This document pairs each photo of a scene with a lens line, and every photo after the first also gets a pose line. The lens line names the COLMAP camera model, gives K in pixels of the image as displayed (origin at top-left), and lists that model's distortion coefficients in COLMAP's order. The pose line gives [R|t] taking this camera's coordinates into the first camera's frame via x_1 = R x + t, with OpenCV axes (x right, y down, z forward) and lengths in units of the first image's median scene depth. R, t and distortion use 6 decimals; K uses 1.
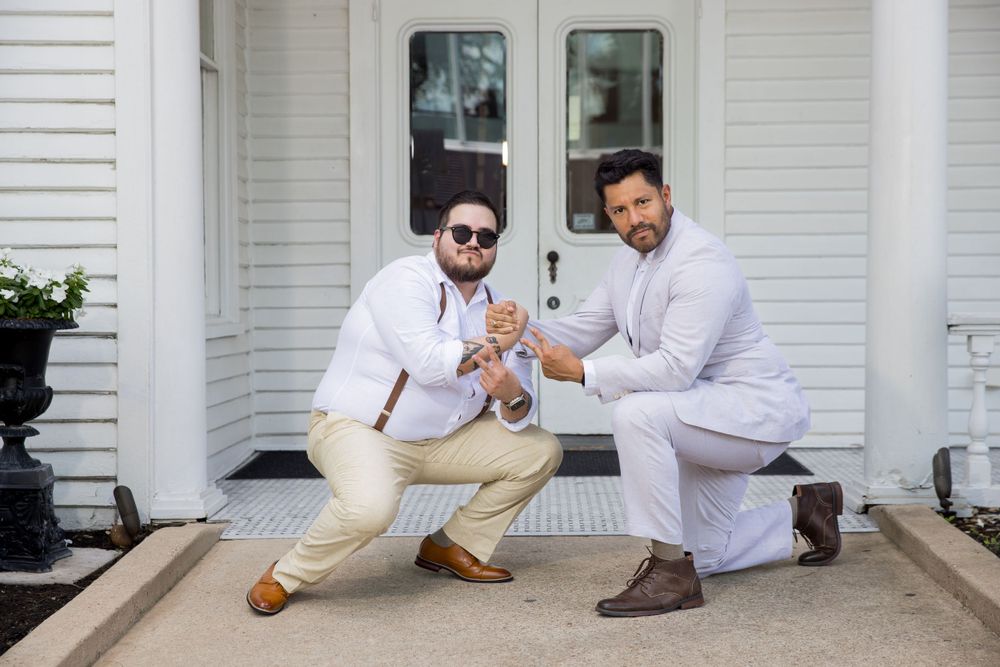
lens RADIAL K [[1710.4, 0, 500.2], [0, 1710.4, 333.3], [0, 0, 1]] dist [0.167439, 0.000000]
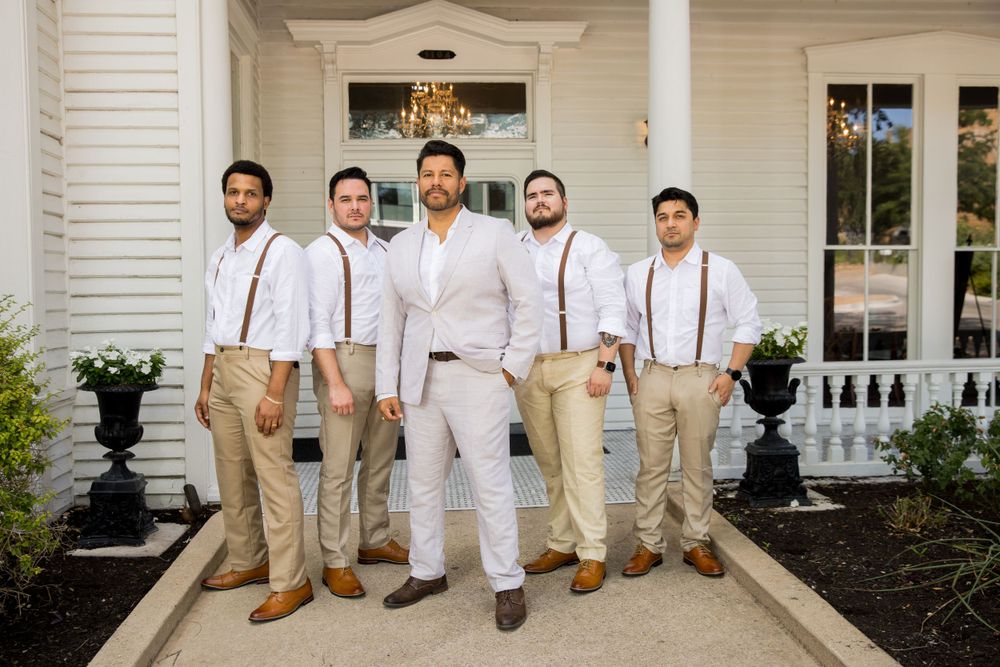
lens RADIAL K [[951.2, 0, 500.0], [0, 951.2, 332.8], [0, 0, 1]] dist [-0.011776, 0.000000]
pose [[0.994331, -0.012674, 0.105574, -0.026086], [0.011069, 0.999814, 0.015774, -0.062298], [-0.105755, -0.014516, 0.994286, 0.108010]]
